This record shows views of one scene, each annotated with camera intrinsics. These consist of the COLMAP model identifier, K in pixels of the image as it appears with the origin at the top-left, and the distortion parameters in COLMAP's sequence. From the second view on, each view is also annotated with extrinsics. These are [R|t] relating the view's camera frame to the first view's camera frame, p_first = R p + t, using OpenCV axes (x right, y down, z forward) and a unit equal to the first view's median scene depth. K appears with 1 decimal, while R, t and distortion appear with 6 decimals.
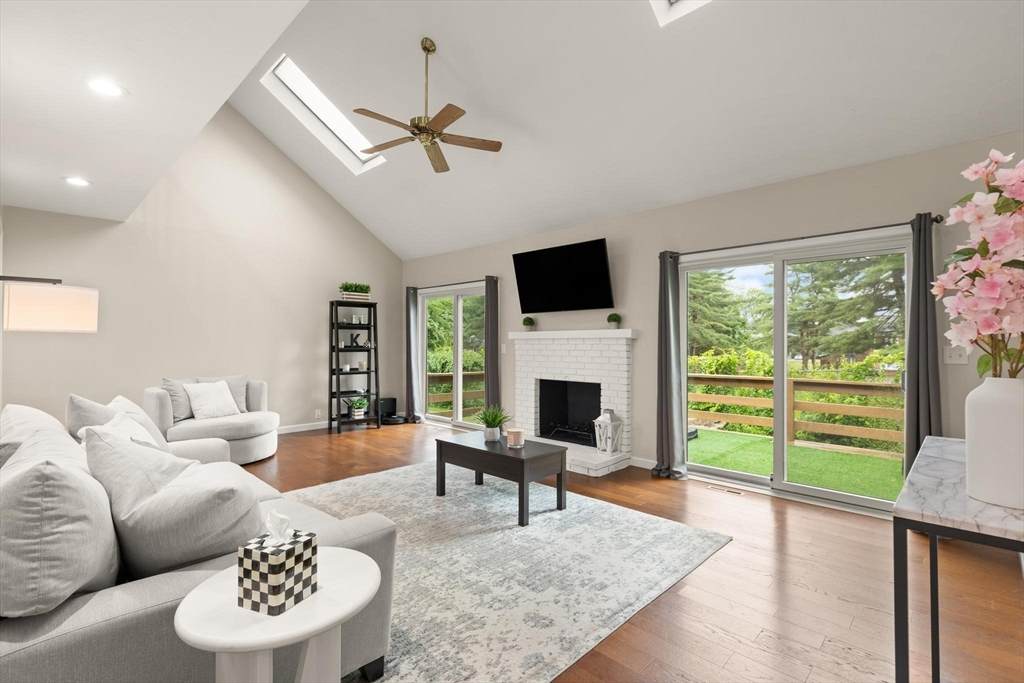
lens RADIAL K [[469.9, 0, 512.0], [0, 469.9, 341.5], [0, 0, 1]] dist [0.001441, -0.000069]
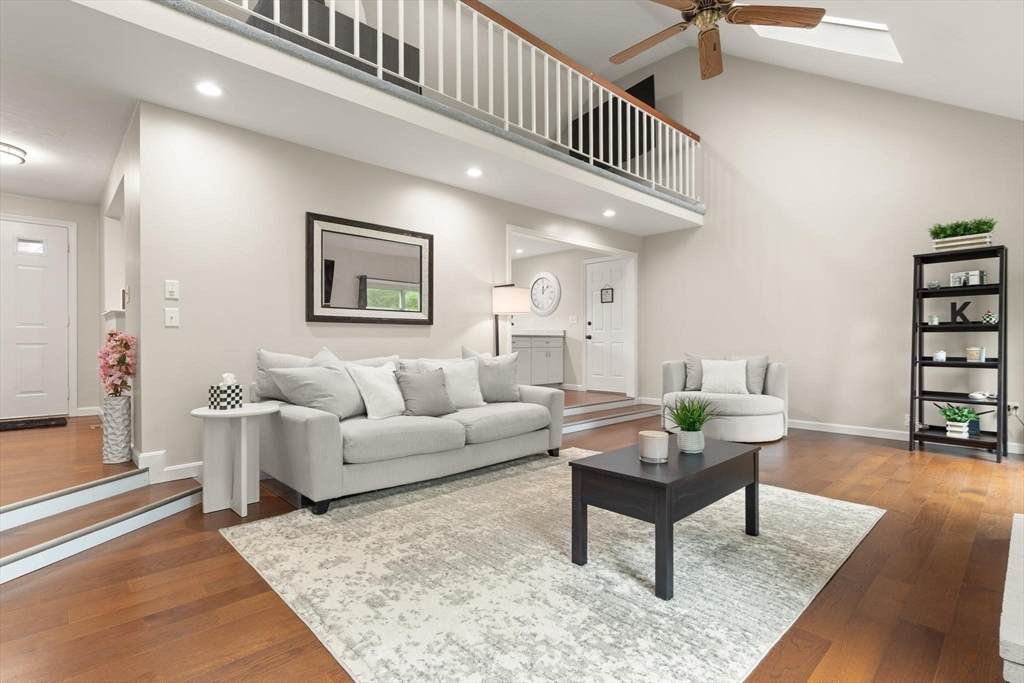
lens RADIAL K [[487.2, 0, 518.4], [0, 487.2, 341.8], [0, 0, 1]] dist [0.009532, 0.000017]
pose [[-0.028411, -0.003457, -0.999590, 0.489667], [0.003041, 0.999989, -0.003545, 0.053472], [0.999592, -0.003140, -0.028400, 0.634132]]
